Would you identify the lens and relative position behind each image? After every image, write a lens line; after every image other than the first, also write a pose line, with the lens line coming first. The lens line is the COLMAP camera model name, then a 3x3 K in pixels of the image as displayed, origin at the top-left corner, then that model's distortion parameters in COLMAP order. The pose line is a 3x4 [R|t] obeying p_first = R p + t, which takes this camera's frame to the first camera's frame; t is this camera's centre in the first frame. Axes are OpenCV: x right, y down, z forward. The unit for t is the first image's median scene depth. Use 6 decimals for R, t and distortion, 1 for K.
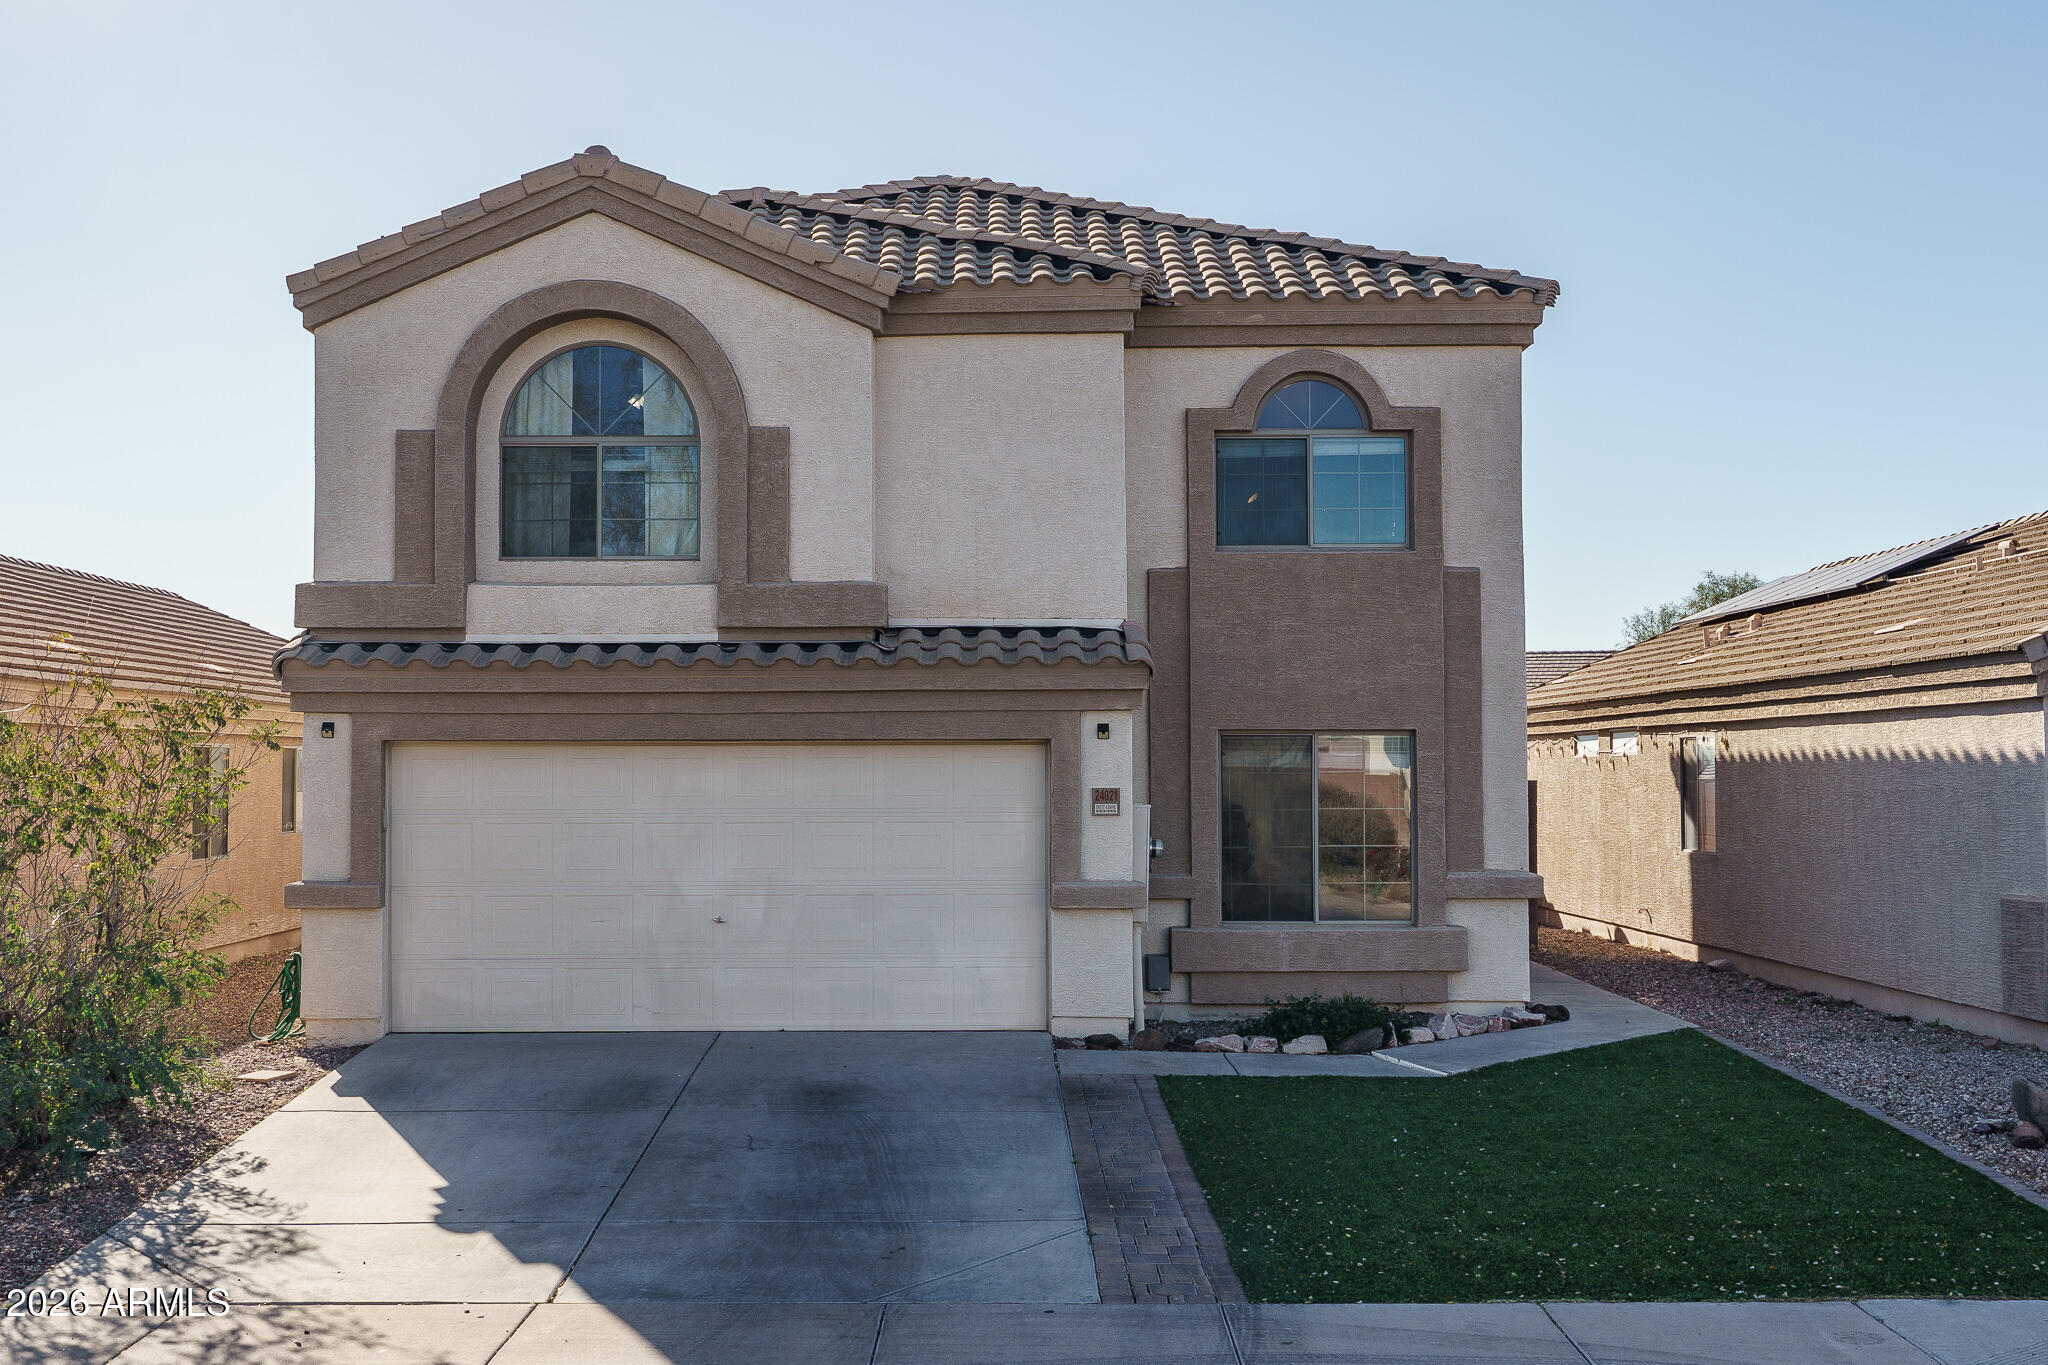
lens RADIAL K [[2317.0, 0, 1020.5], [0, 2317.0, 687.1], [0, 0, 1]] dist [-0.003698, 0.000000]
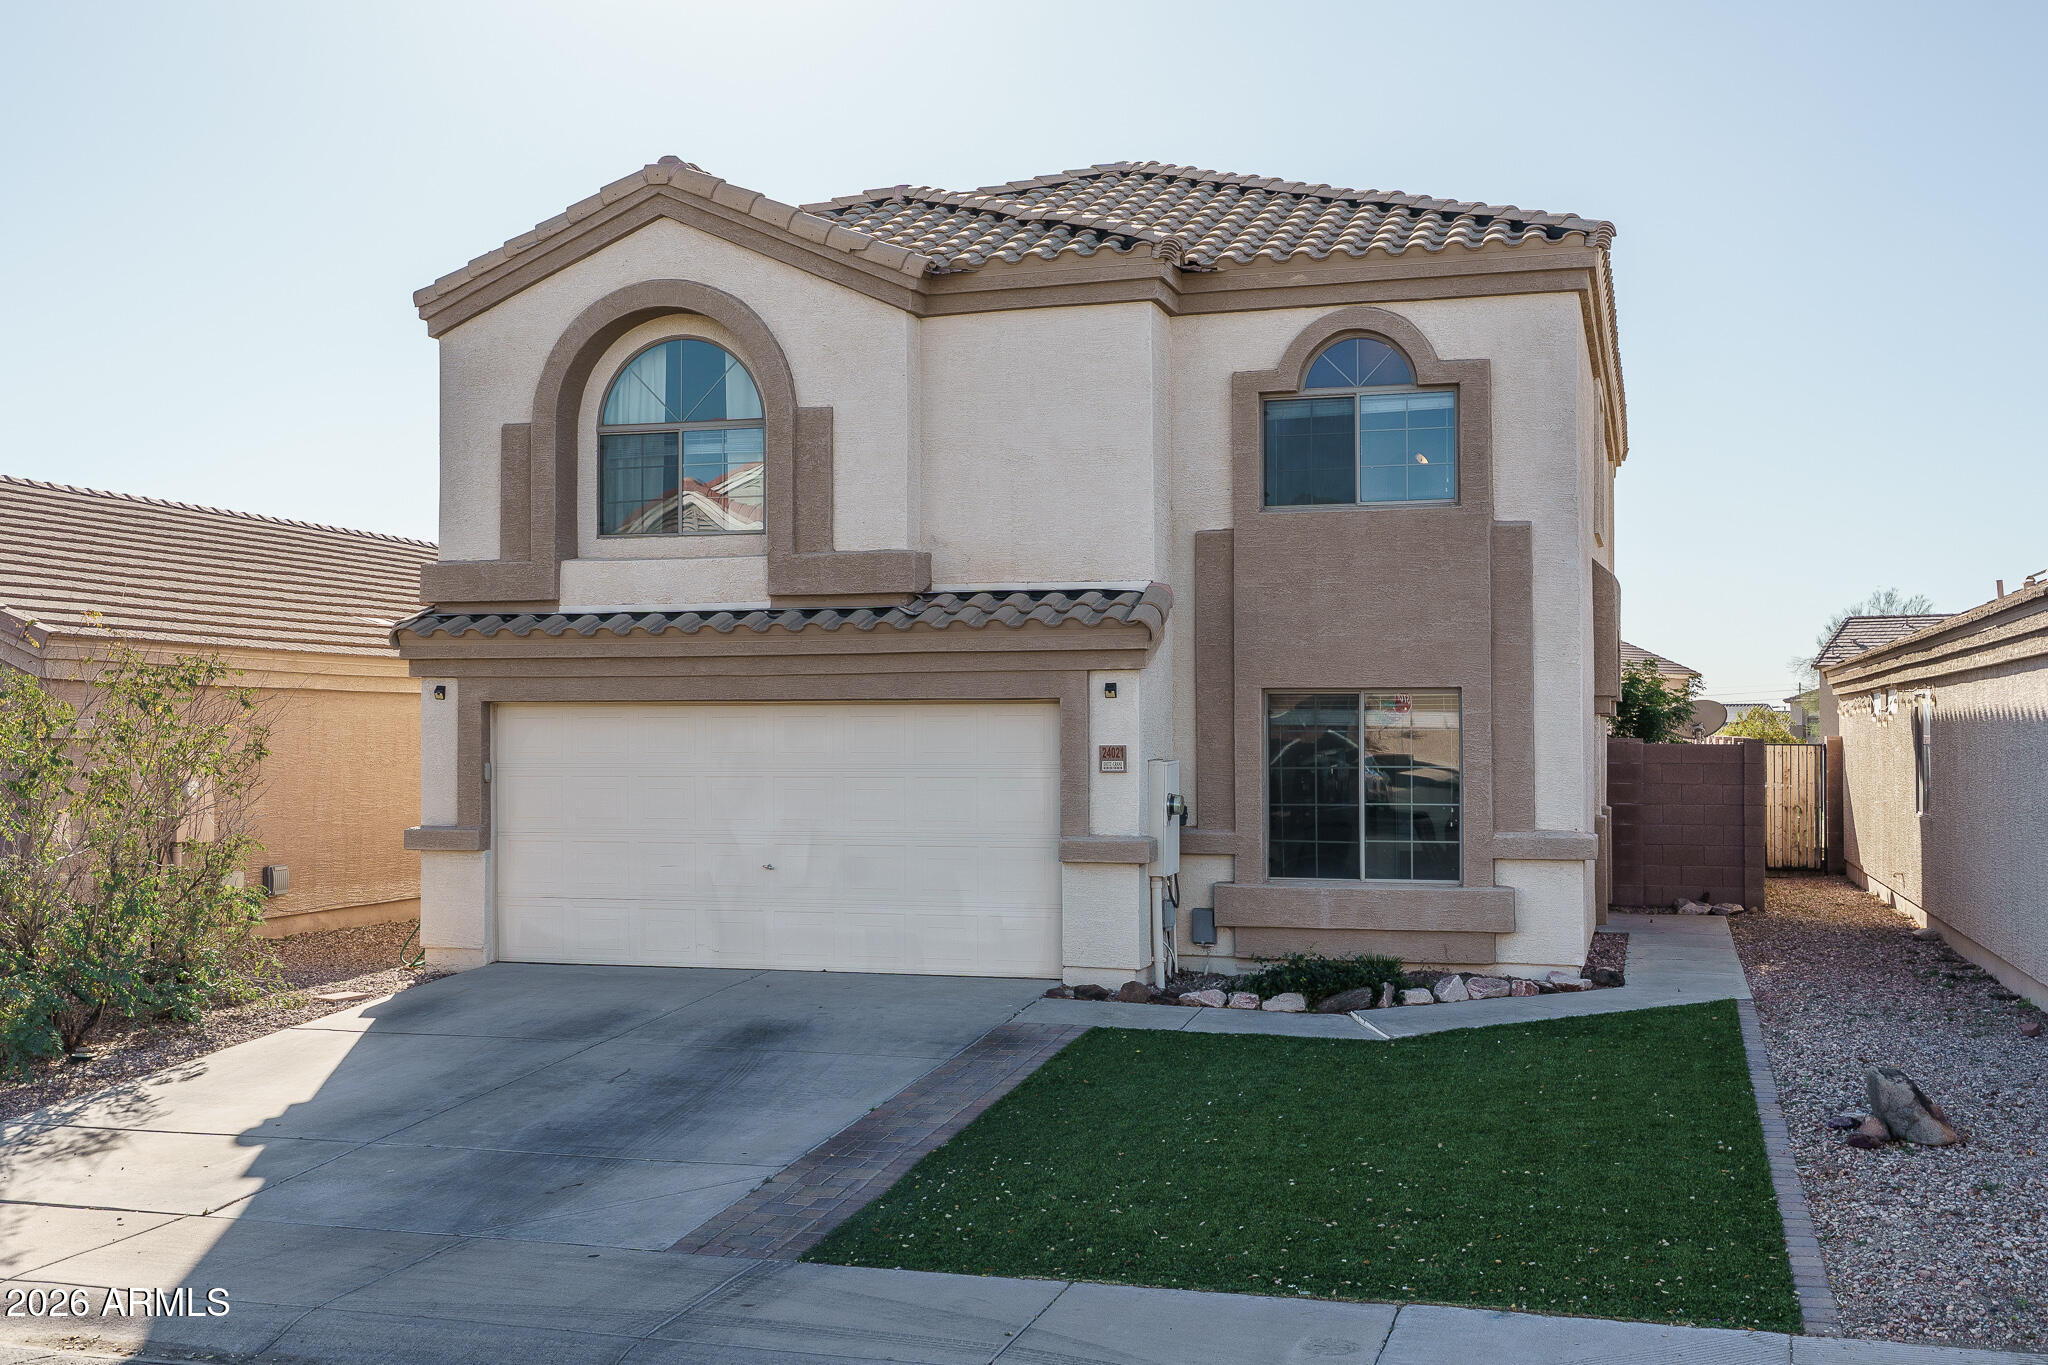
lens RADIAL K [[2112.9, 0, 1027.3], [0, 2112.9, 681.5], [0, 0, 1]] dist [-0.004462, 0.000000]
pose [[0.960122, -0.005970, -0.279519, 0.256575], [0.009626, 0.999885, 0.011710, 0.003770], [0.279417, -0.013933, 0.960069, 0.089158]]
